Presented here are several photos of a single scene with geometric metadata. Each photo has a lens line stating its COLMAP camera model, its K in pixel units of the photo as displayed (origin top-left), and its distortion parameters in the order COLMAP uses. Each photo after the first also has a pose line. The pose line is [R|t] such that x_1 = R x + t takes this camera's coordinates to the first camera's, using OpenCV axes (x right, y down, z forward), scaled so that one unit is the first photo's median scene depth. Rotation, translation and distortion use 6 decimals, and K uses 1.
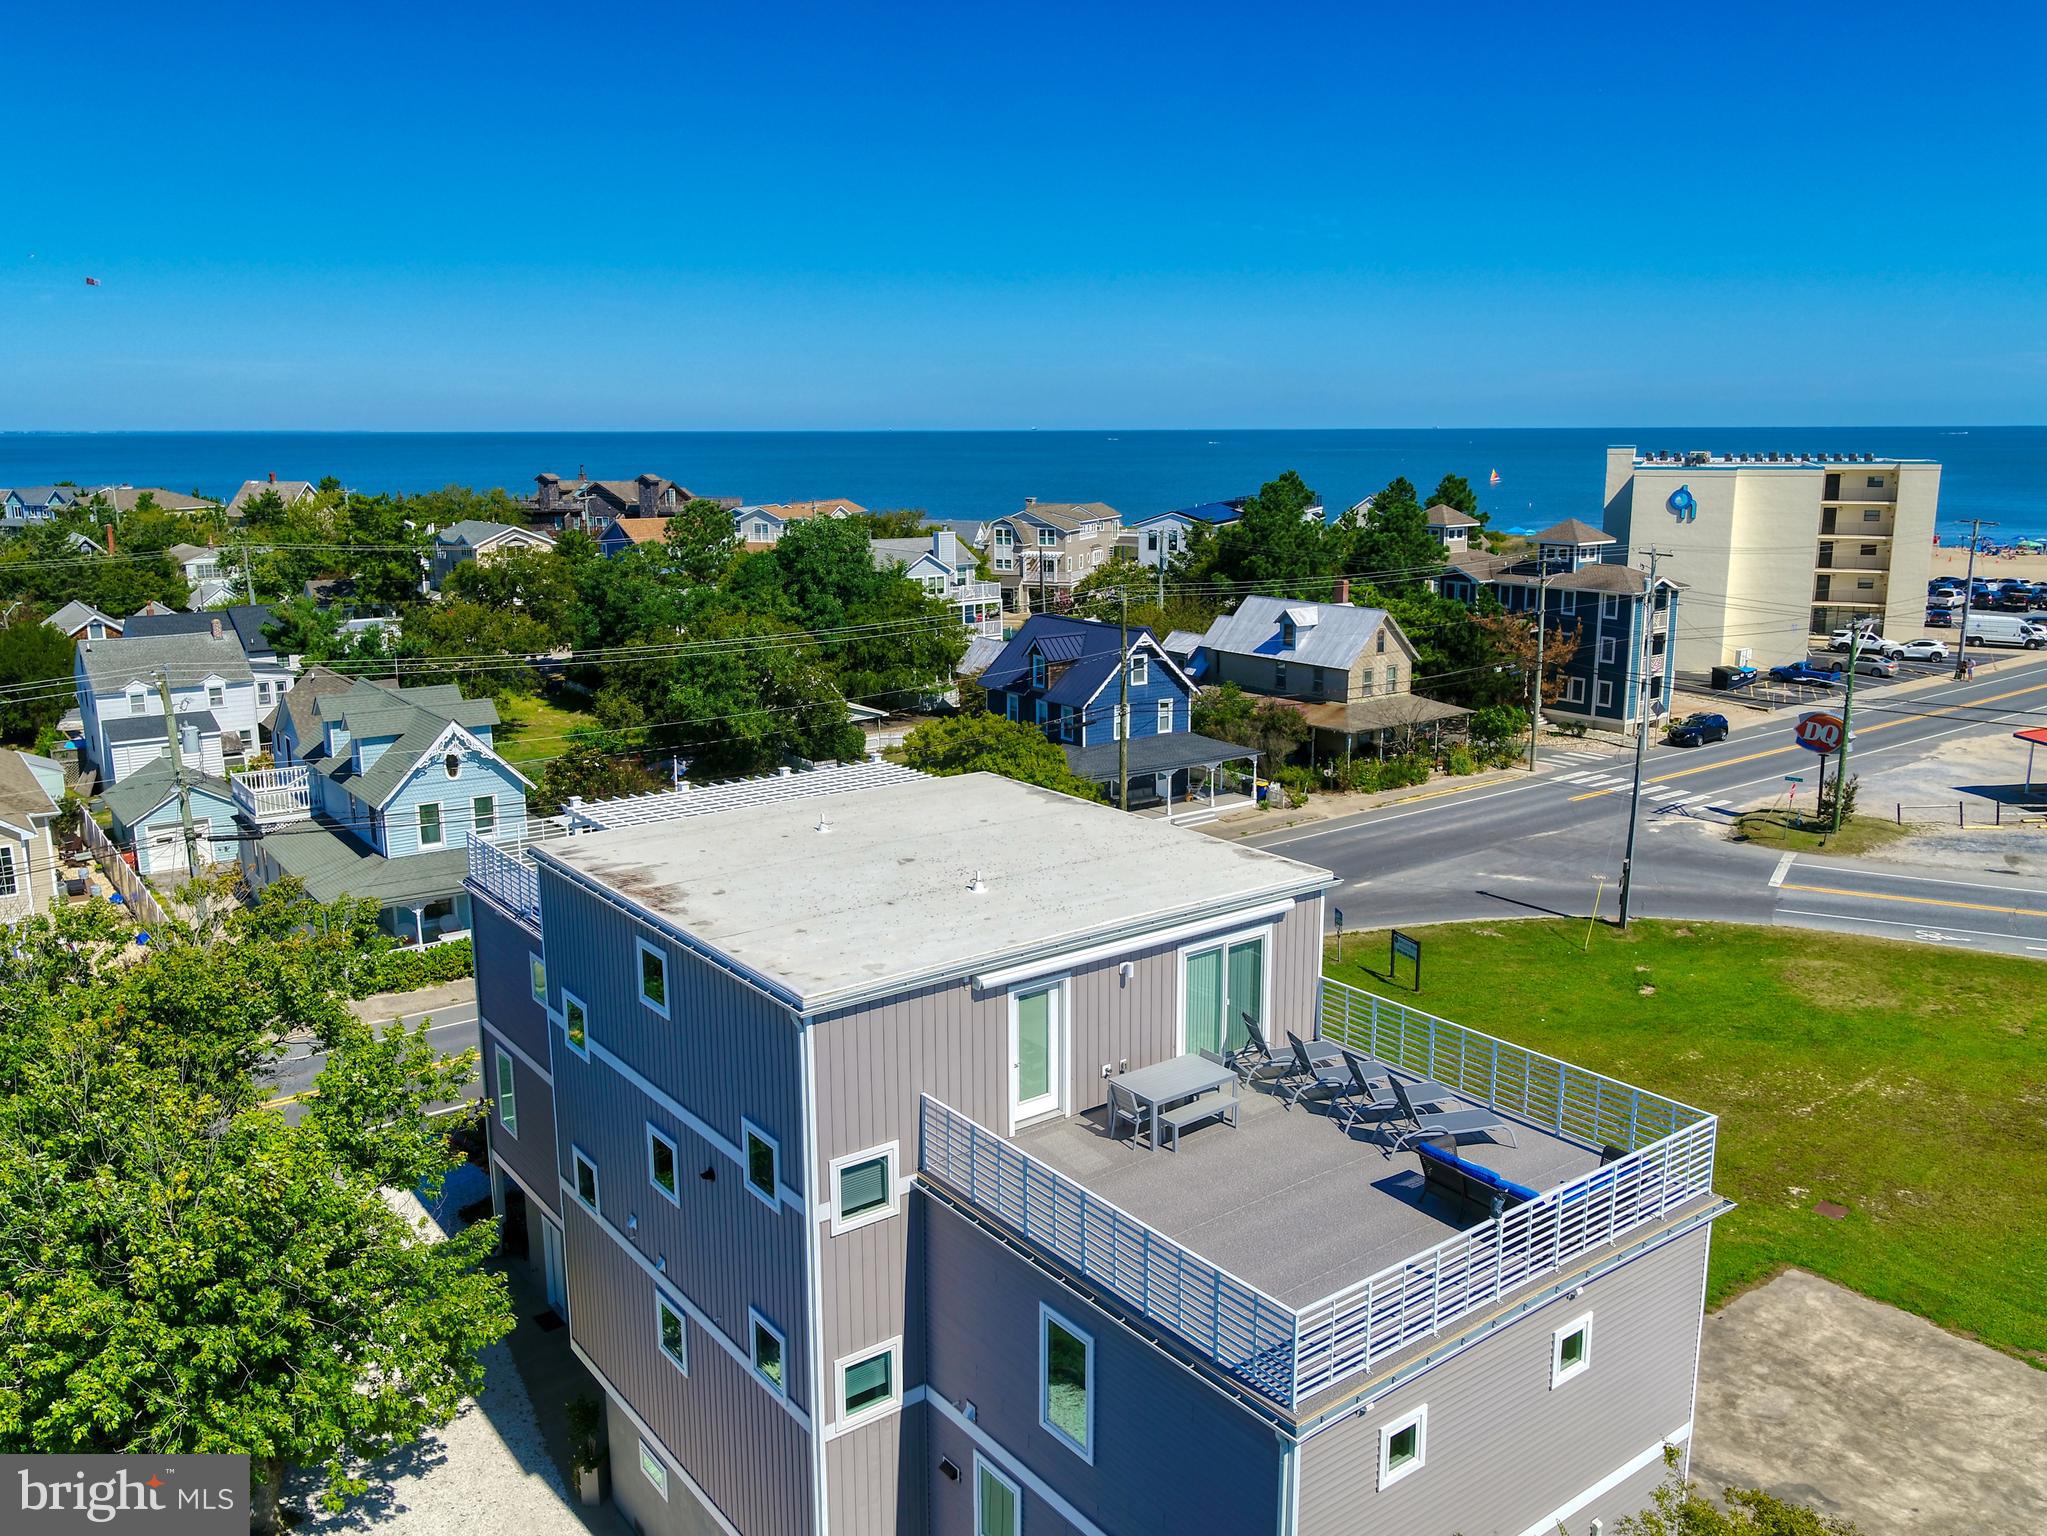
lens RADIAL K [[1595.5, 0, 1035.3], [0, 1595.5, 770.8], [0, 0, 1]] dist [-0.009006, -0.003192]
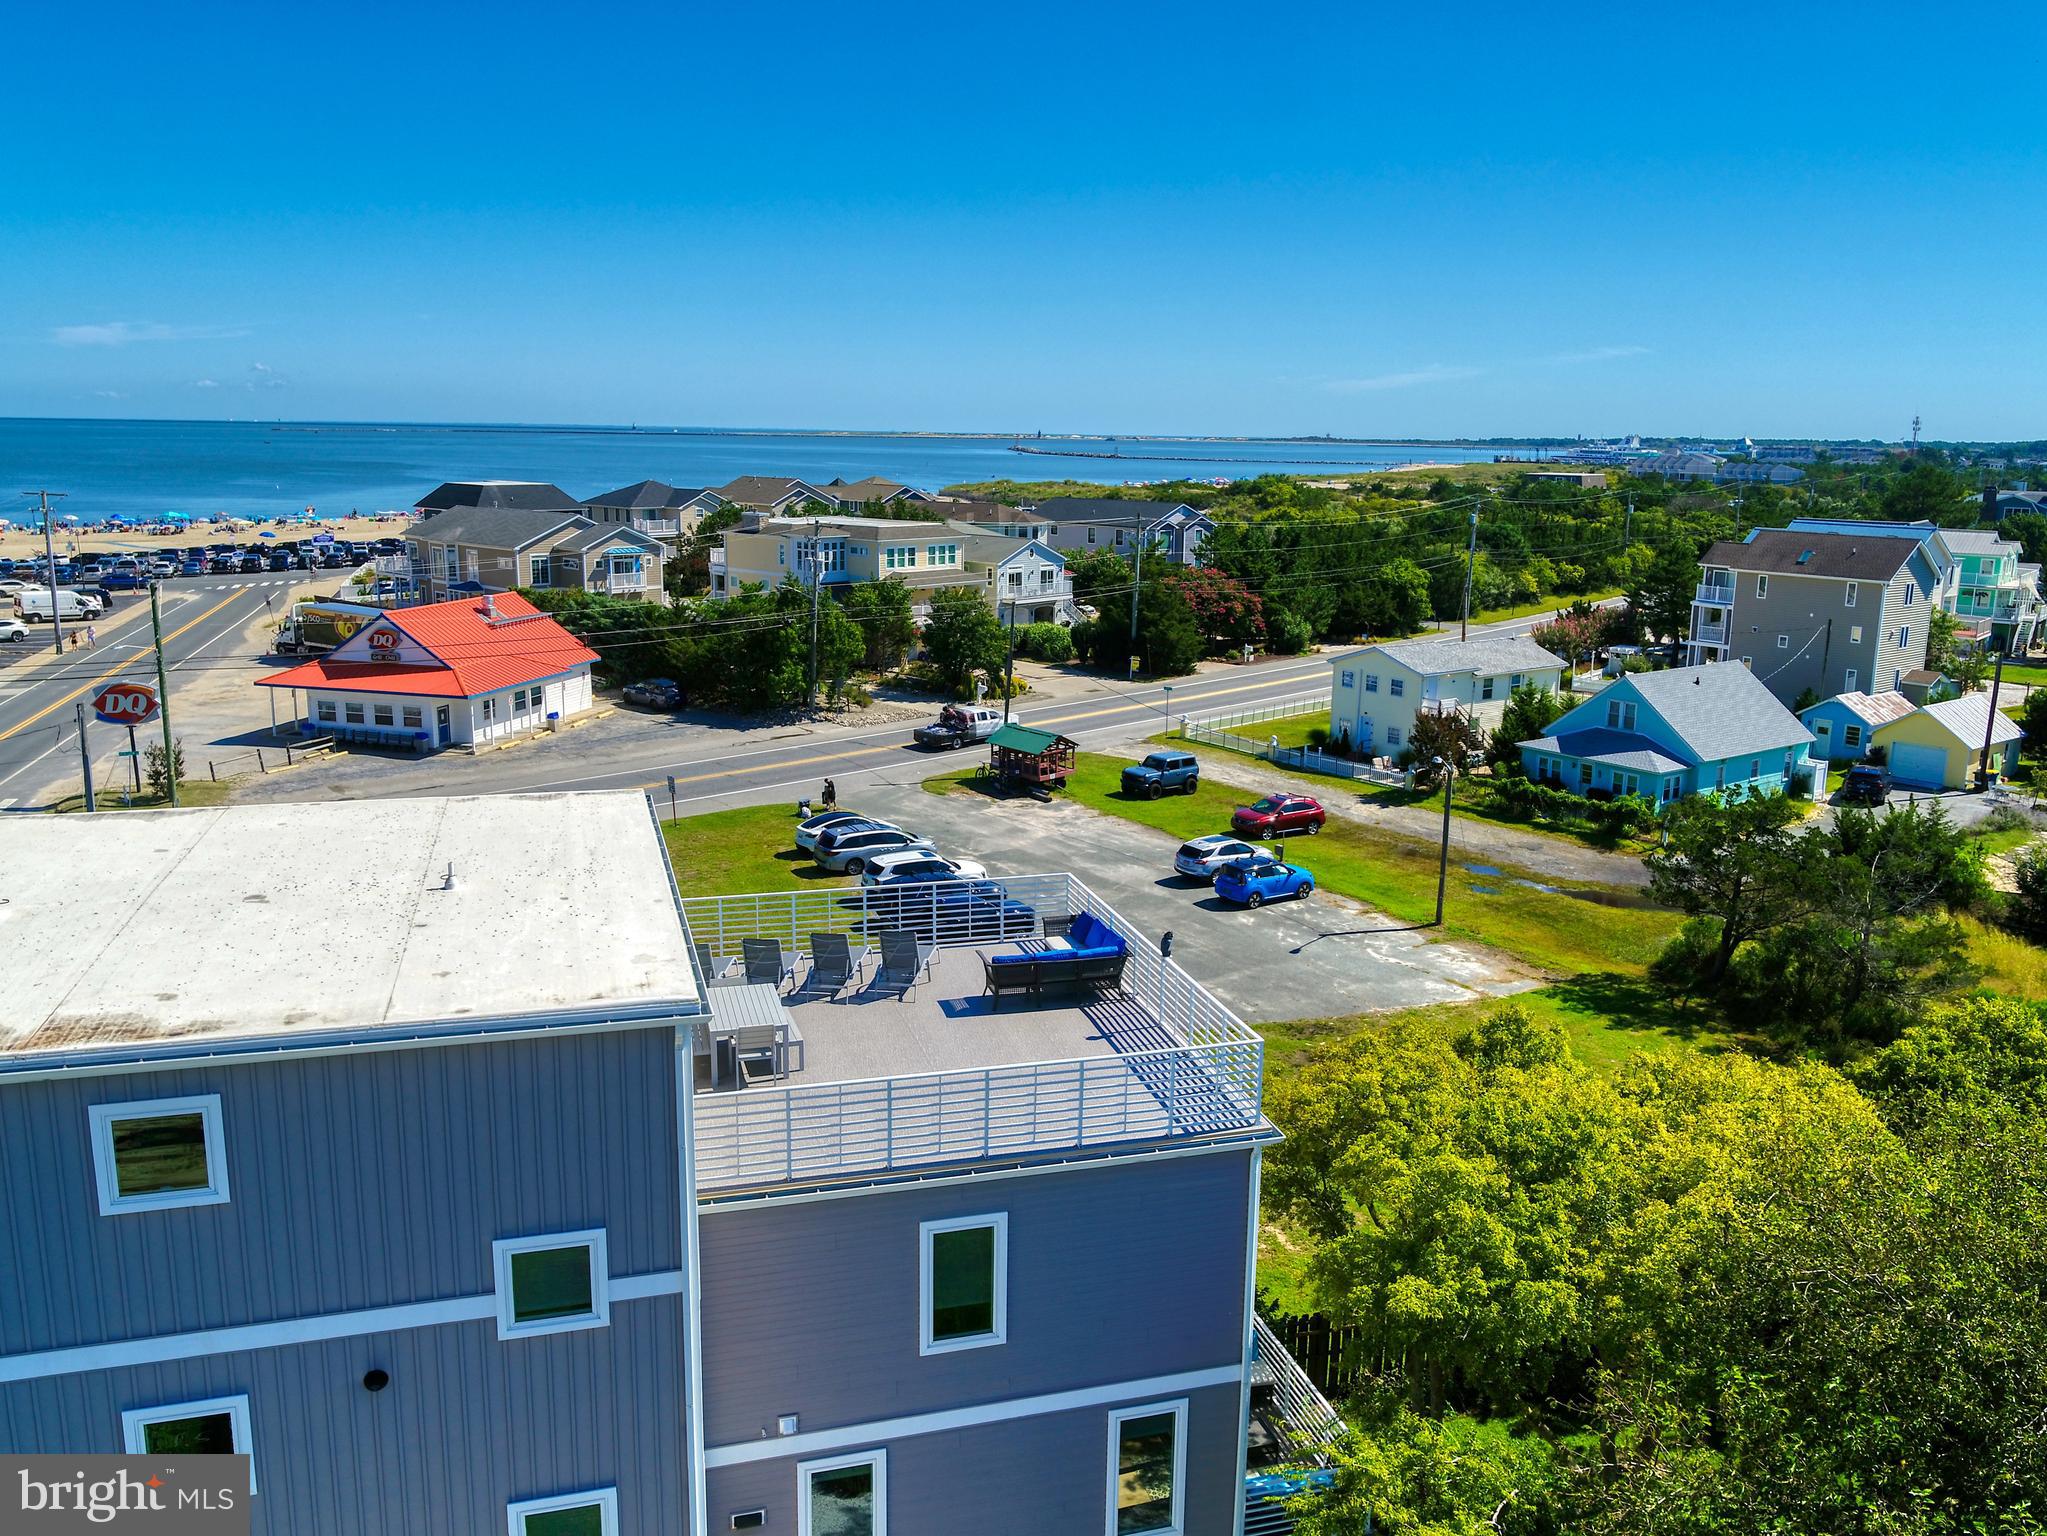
lens RADIAL K [[1595.5, 0, 1032.2], [0, 1595.5, 767.0], [0, 0, 1]] dist [-0.009006, -0.003192]
pose [[0.339917, -0.178454, 0.923369, -0.301131], [0.175673, 0.976599, 0.124072, -0.013405], [-0.923902, 0.120037, 0.363312, 0.213357]]
